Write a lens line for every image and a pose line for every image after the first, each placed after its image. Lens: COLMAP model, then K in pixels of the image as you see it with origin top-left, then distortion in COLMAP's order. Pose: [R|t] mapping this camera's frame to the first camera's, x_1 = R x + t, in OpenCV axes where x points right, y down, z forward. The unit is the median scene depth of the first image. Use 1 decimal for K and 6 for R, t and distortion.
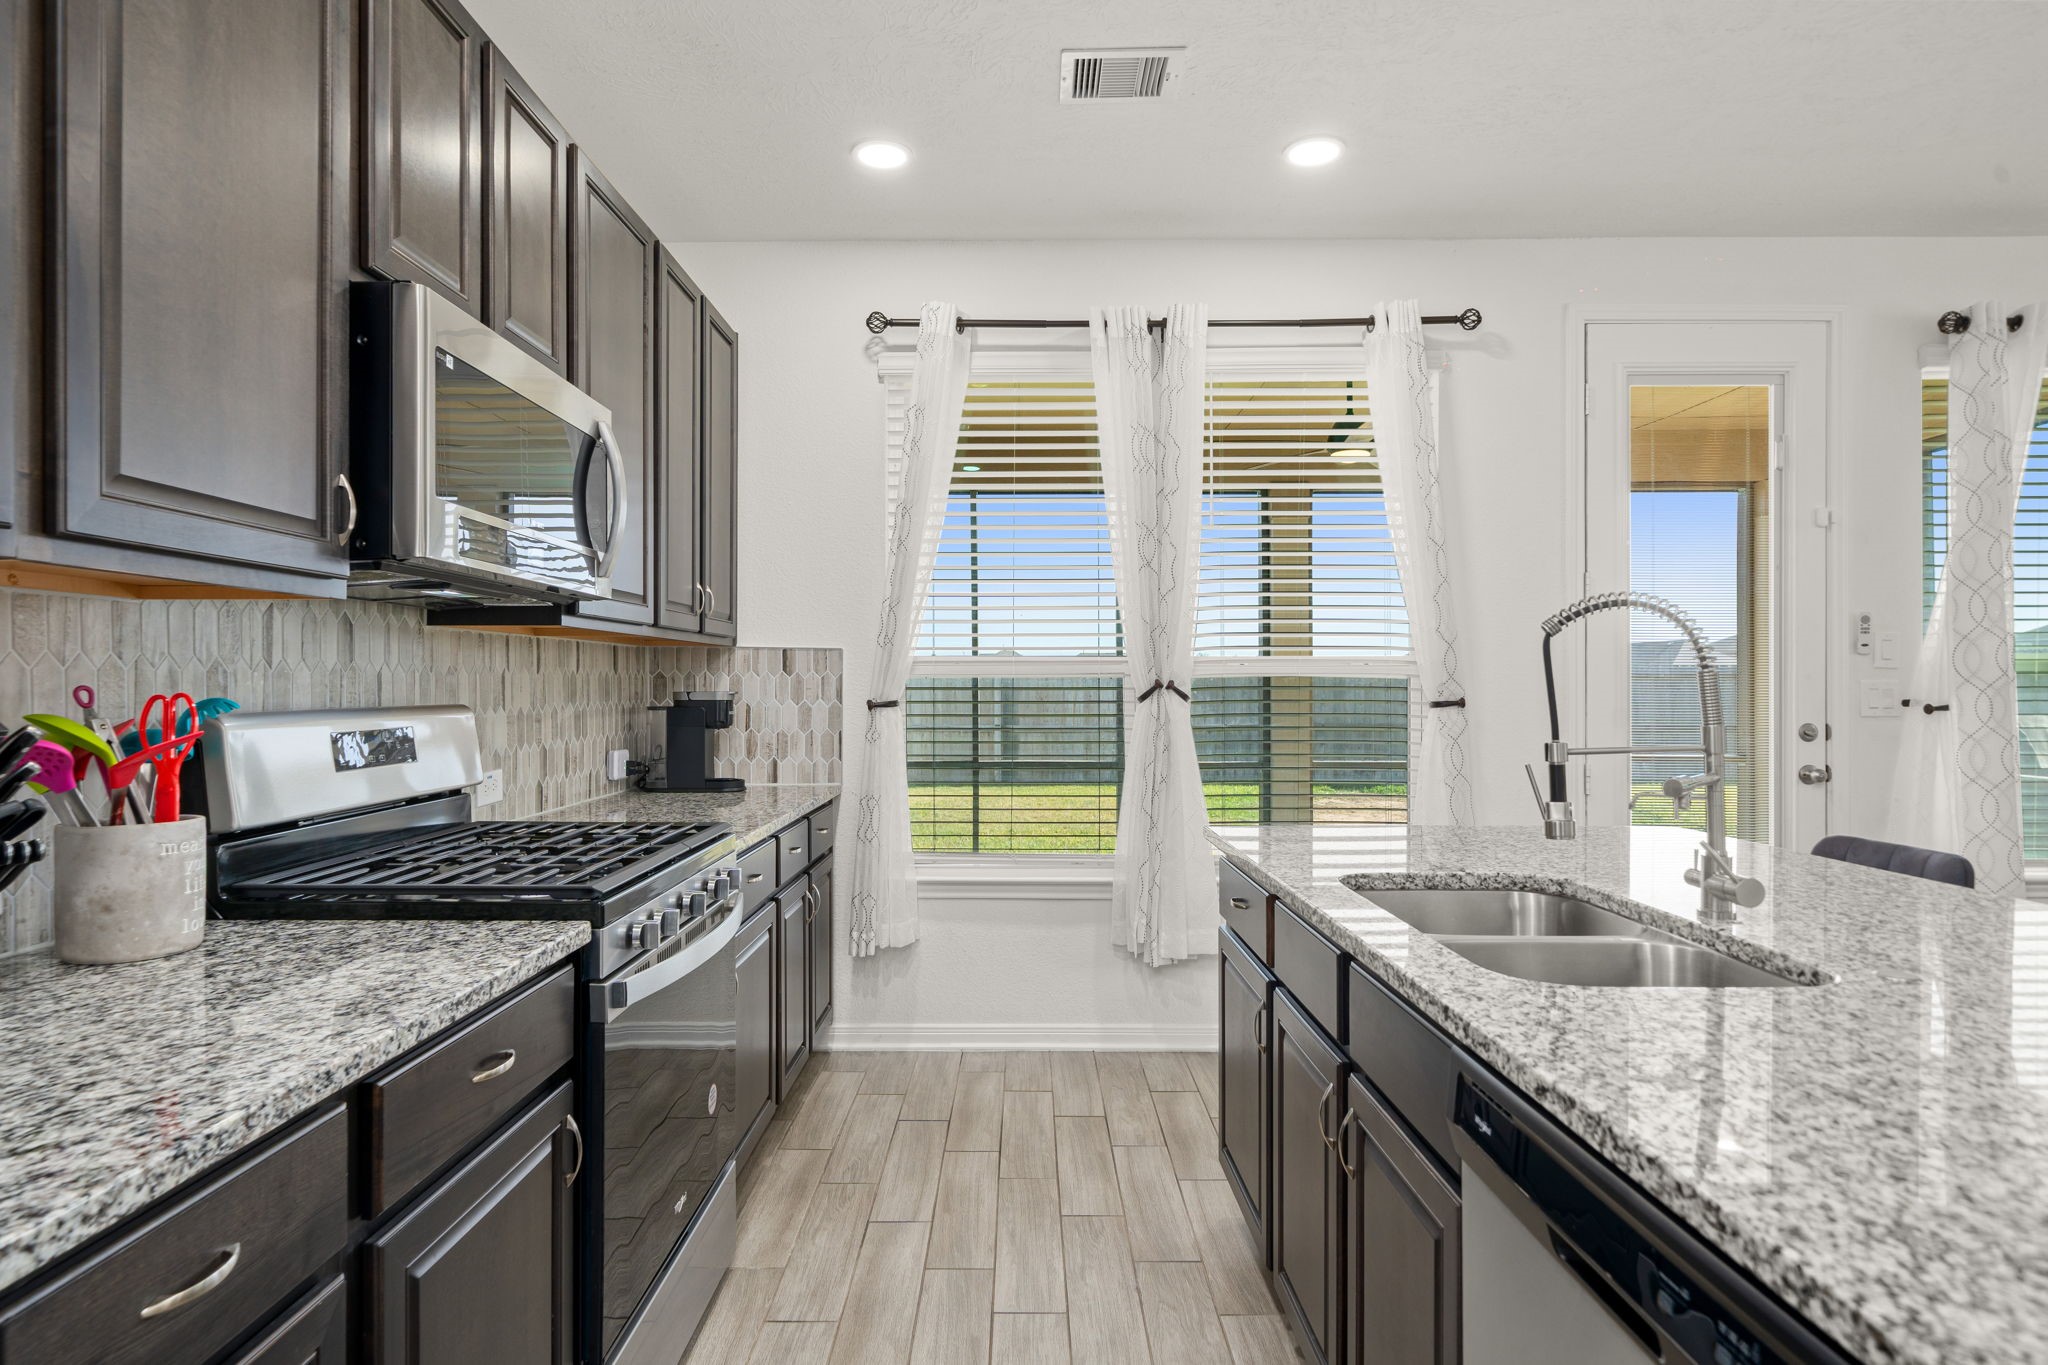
lens RADIAL K [[1109.8, 0, 1022.7], [0, 1109.8, 694.3], [0, 0, 1]] dist [0.000273, 0.000050]
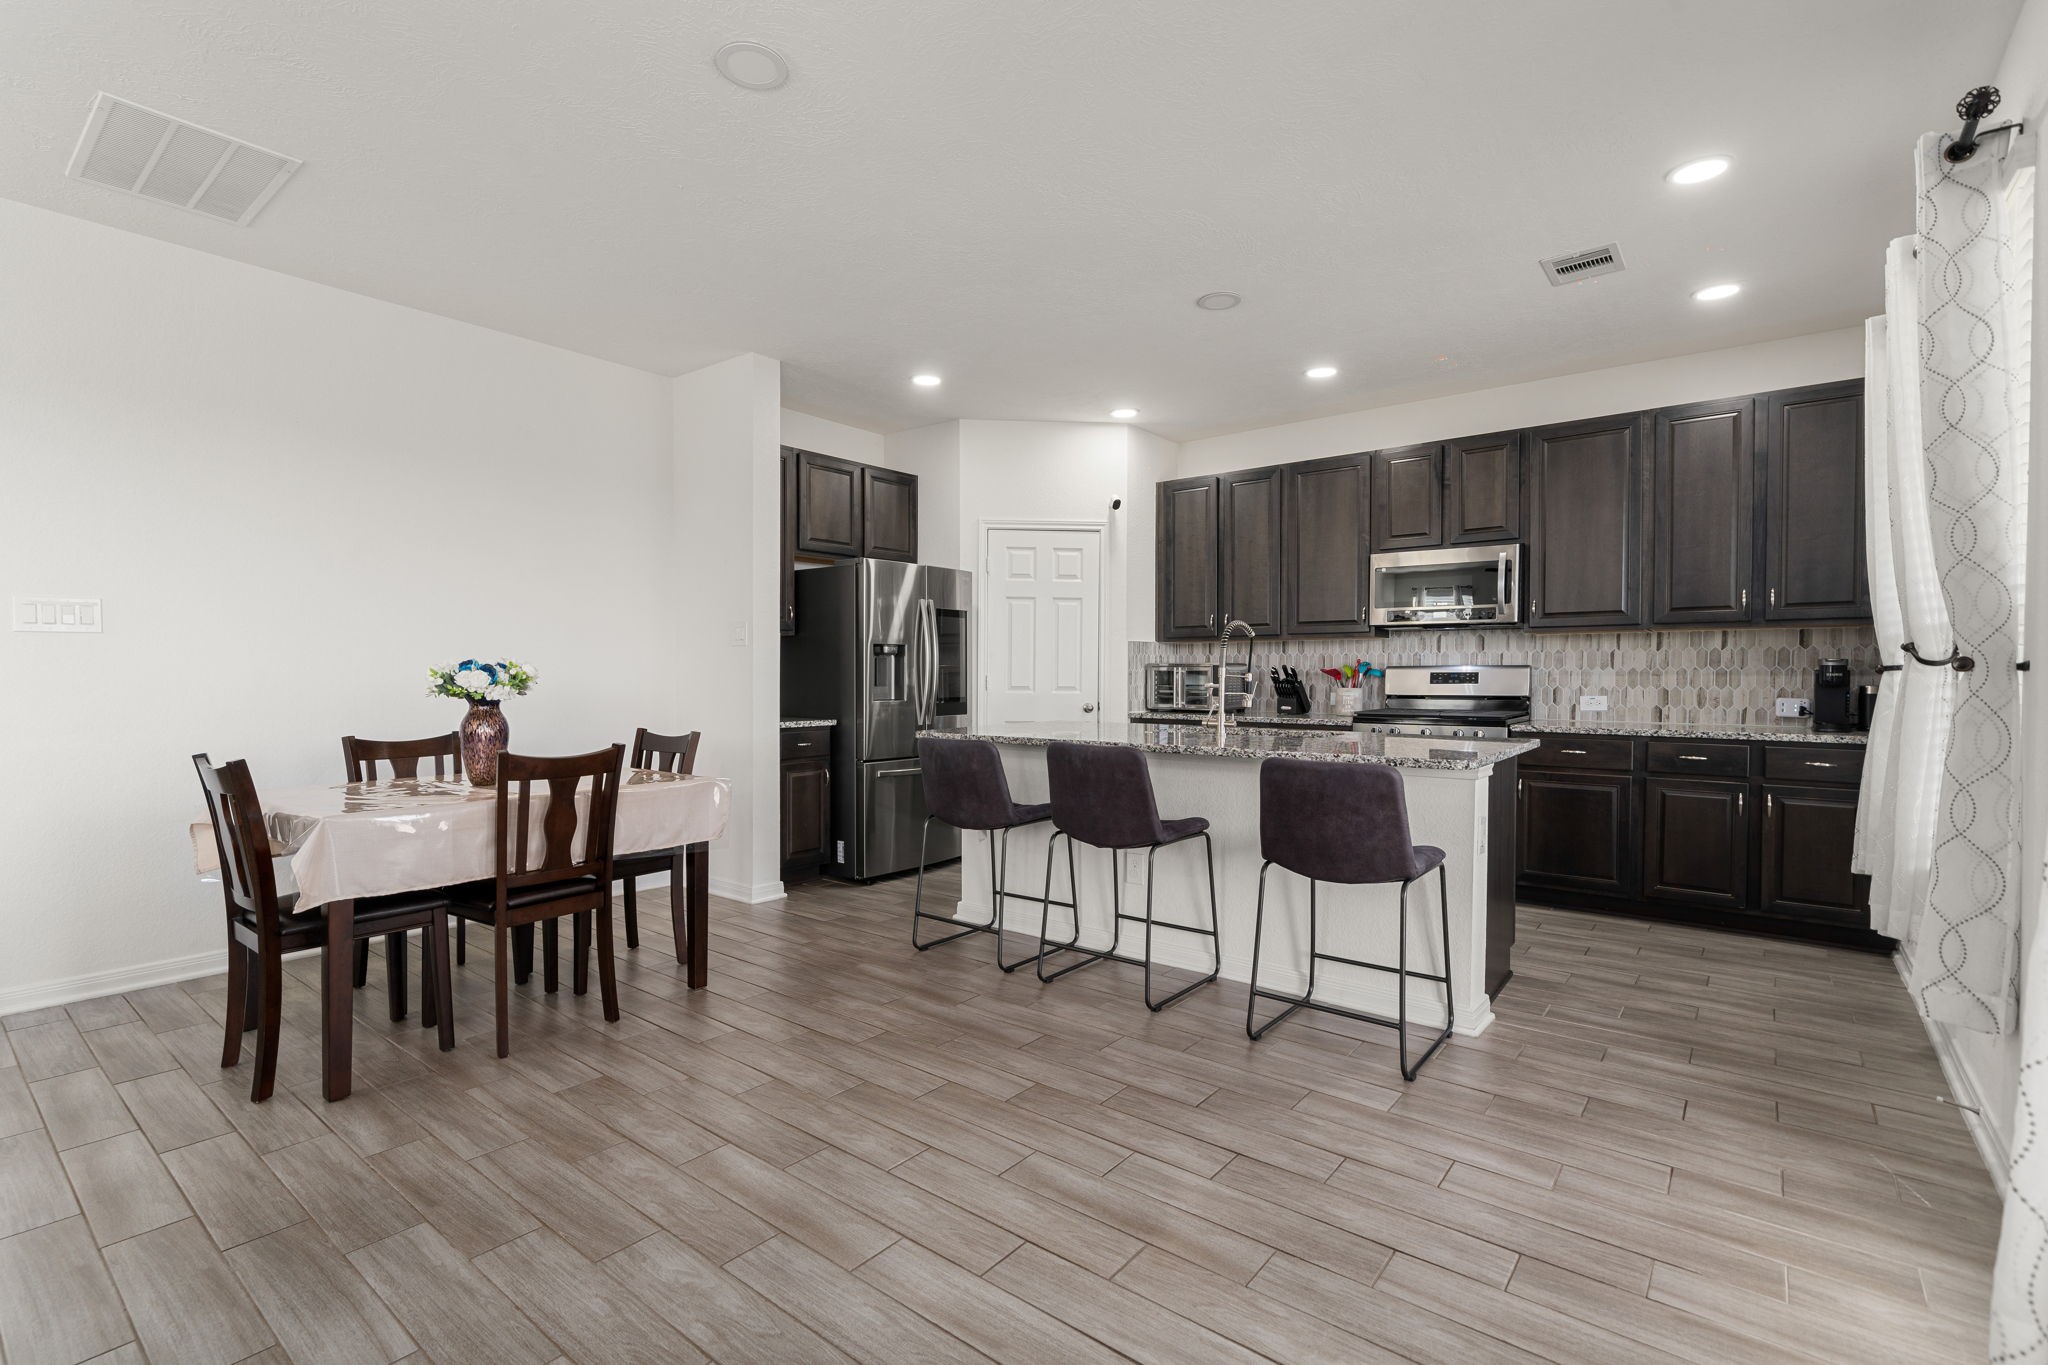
lens RADIAL K [[928.3, 0, 1024.0], [0, 928.3, 682.5], [0, 0, 1]] dist [0.000358, 0.000023]
pose [[-0.625798, 0.019978, -0.779729, 1.203992], [0.003266, 0.999730, 0.022993, -0.003998], [0.779979, 0.011843, -0.625694, 0.901264]]
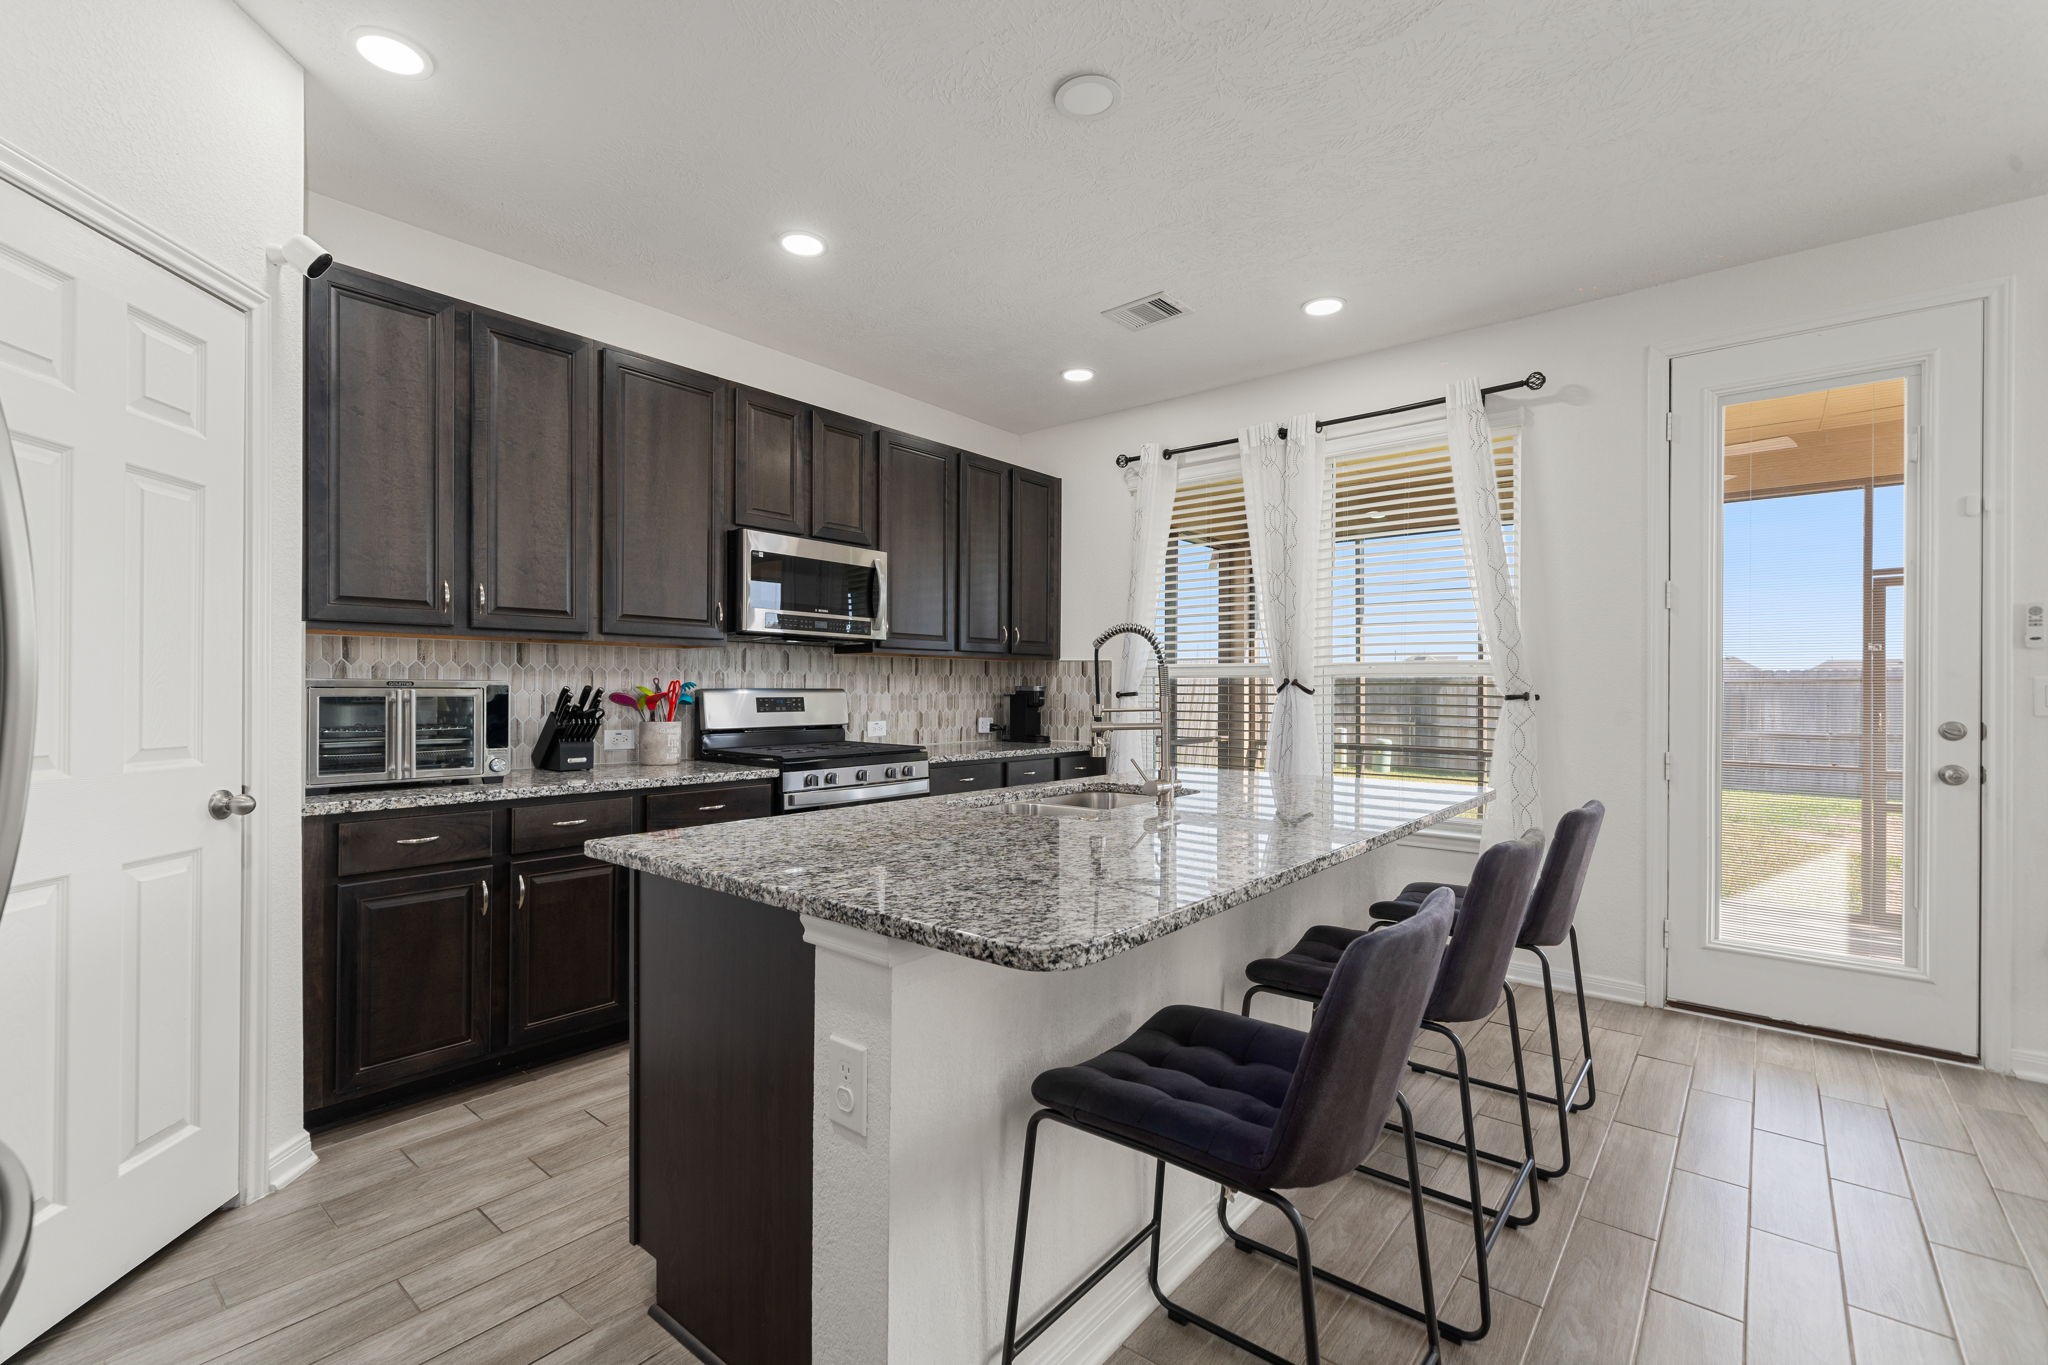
lens RADIAL K [[908.3, 0, 1017.1], [0, 908.3, 690.6], [0, 0, 1]] dist [-0.002976, -0.000498]
pose [[0.766890, 0.005144, -0.641758, 0.605513], [-0.007218, 0.999974, -0.000609, 0.005758], [0.641738, 0.005099, 0.766907, -0.124085]]
